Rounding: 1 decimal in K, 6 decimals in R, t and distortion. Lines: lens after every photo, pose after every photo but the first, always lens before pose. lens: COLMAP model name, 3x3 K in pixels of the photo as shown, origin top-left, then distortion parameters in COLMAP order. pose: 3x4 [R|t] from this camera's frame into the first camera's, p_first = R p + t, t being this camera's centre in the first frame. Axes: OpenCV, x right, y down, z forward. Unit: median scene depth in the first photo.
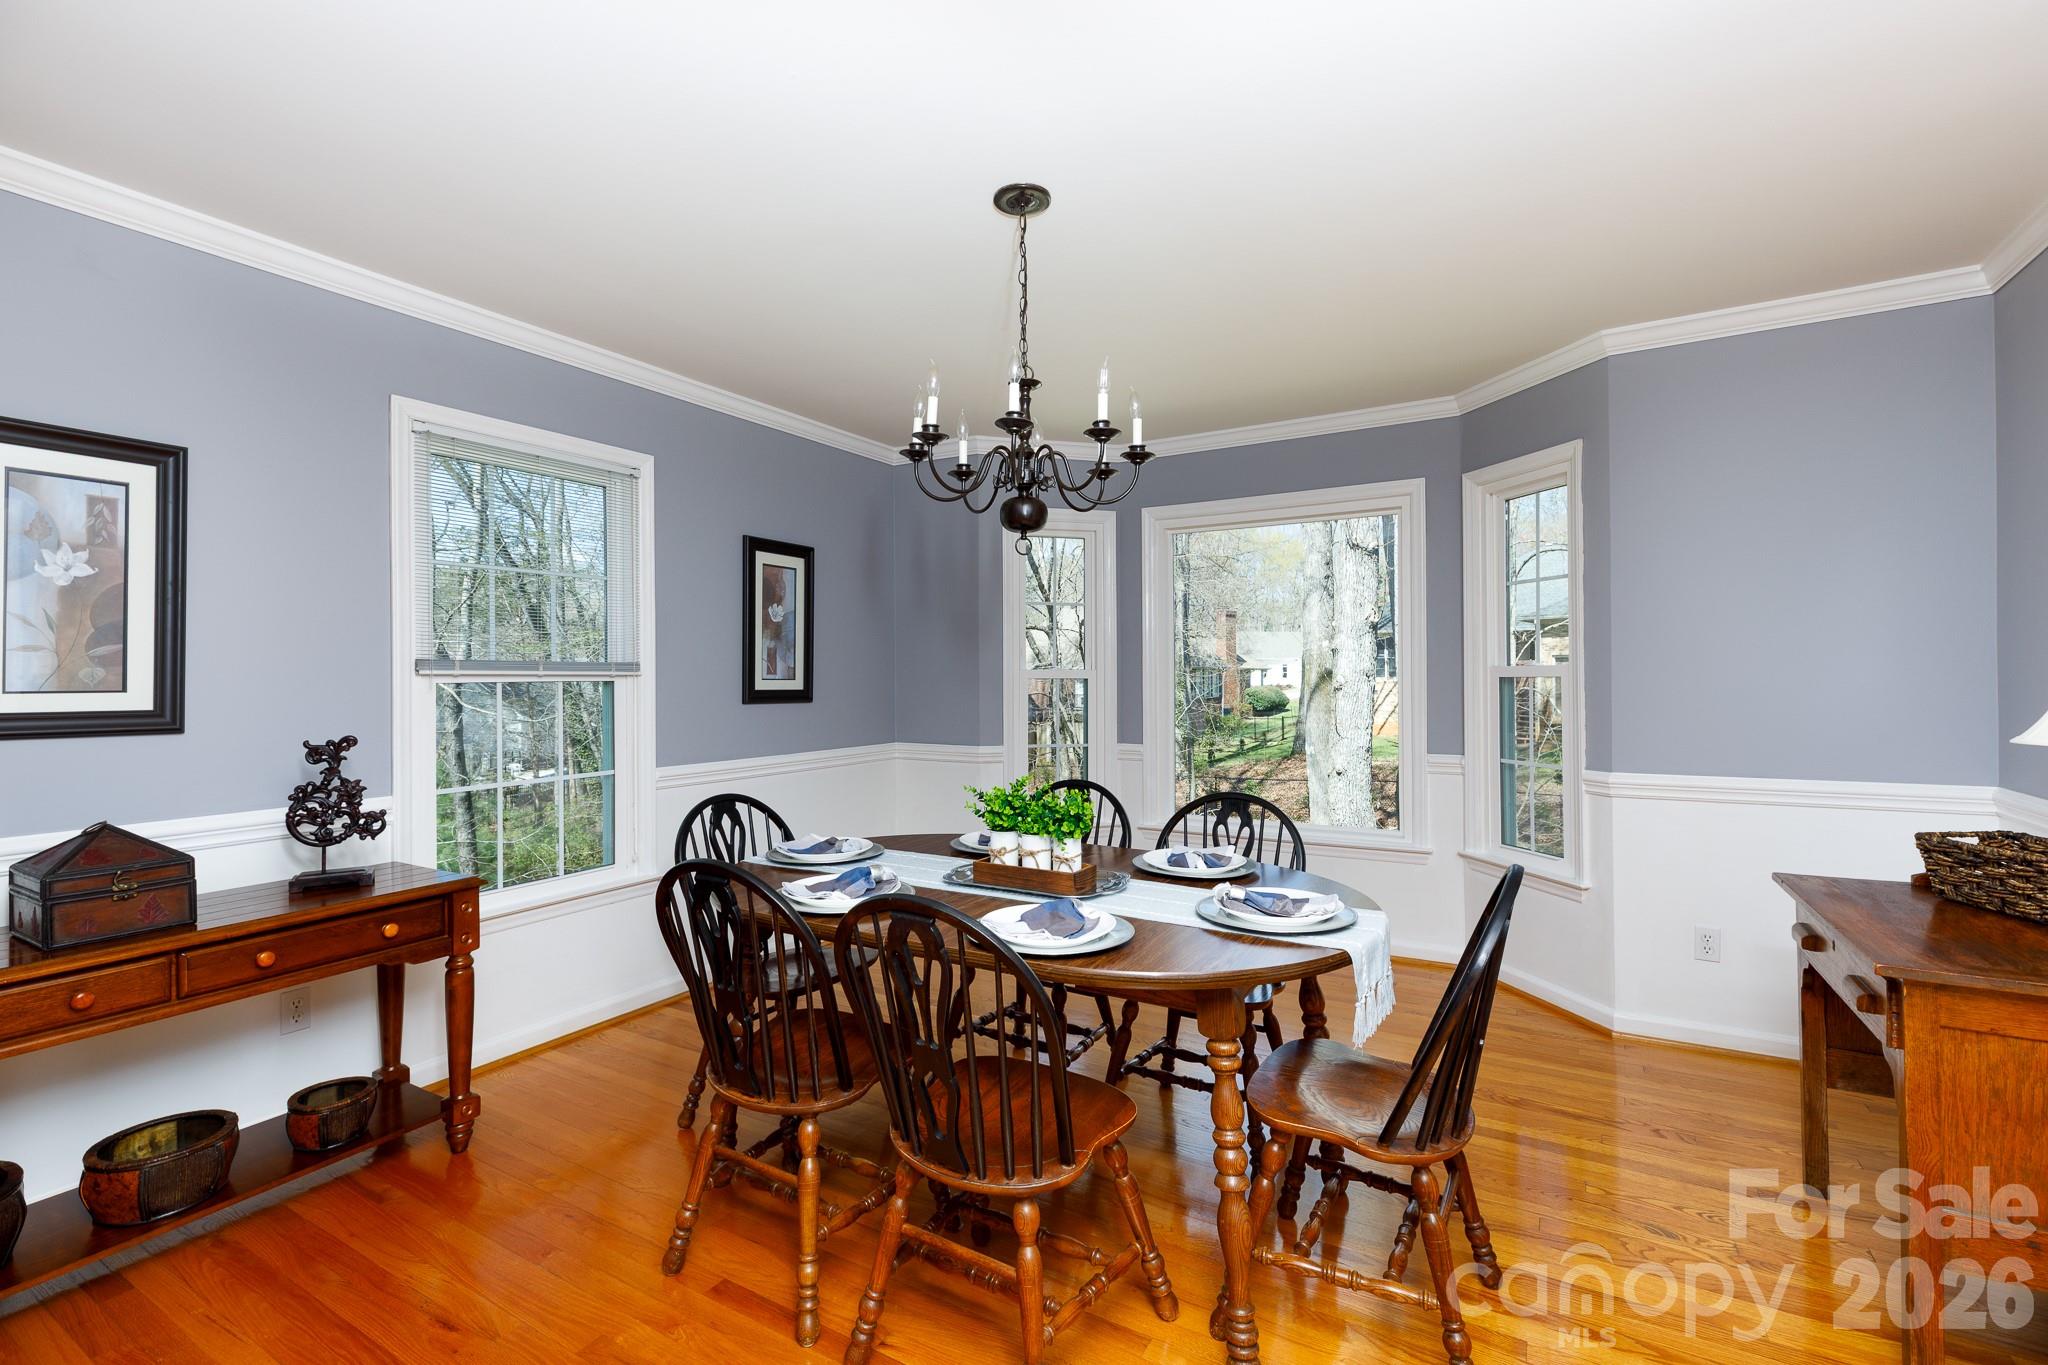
lens RADIAL K [[915.7, 0, 1023.7], [0, 915.7, 678.3], [0, 0, 1]] dist [0.001517, -0.000051]
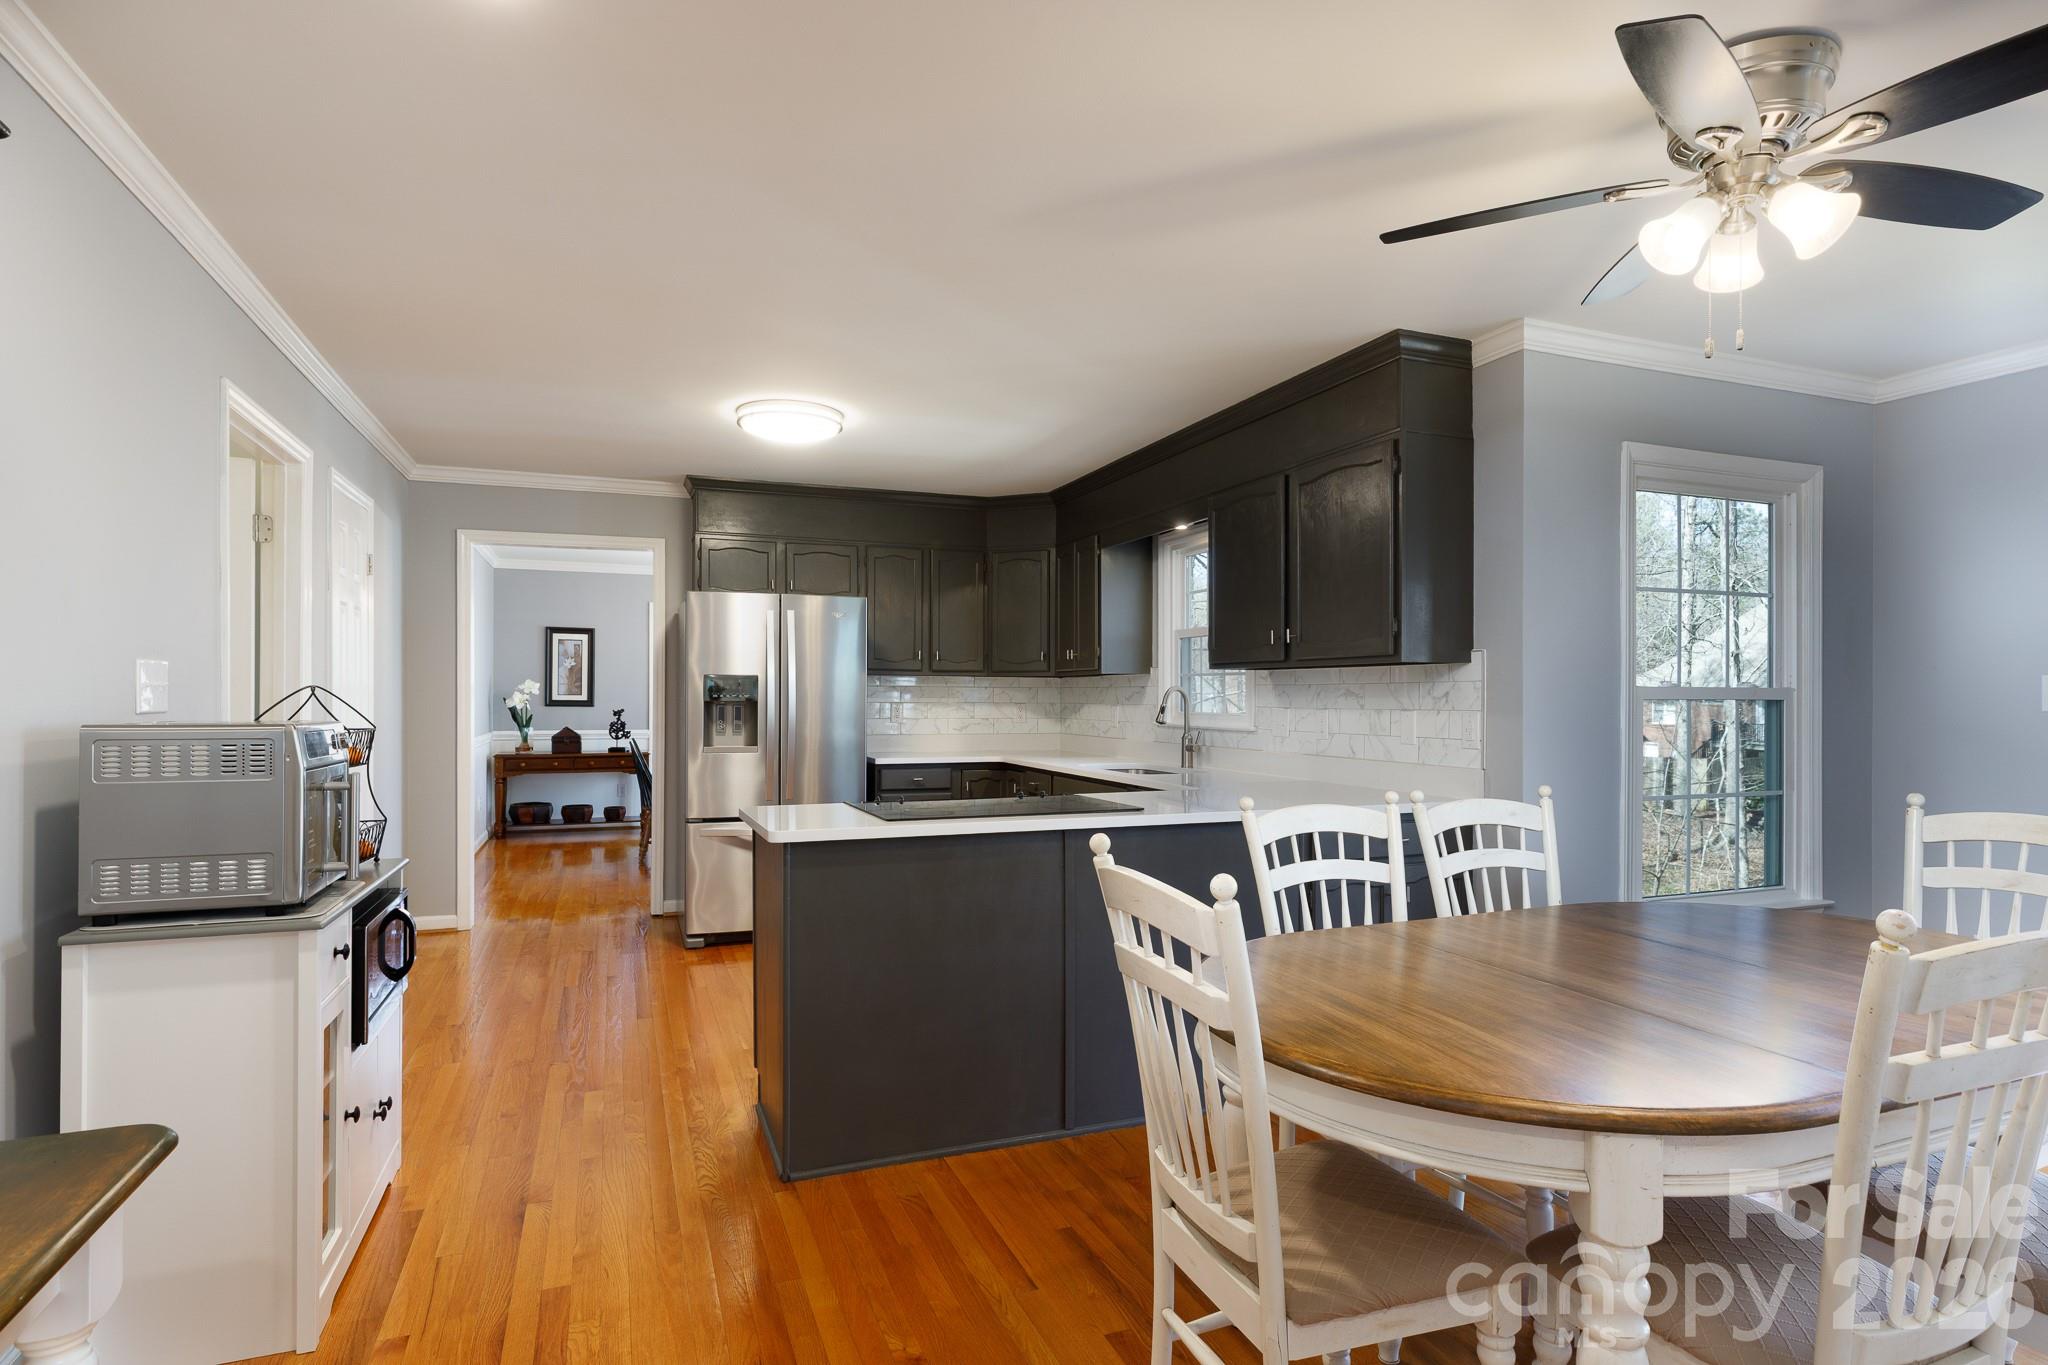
lens RADIAL K [[1056.7, 0, 1030.5], [0, 1056.7, 691.8], [0, 0, 1]] dist [0.000241, -0.000126]
pose [[0.789652, 0.003306, -0.613546, 3.040077], [-0.002273, 0.999994, 0.002464, -0.014292], [0.613551, -0.000551, 0.789655, -1.252920]]
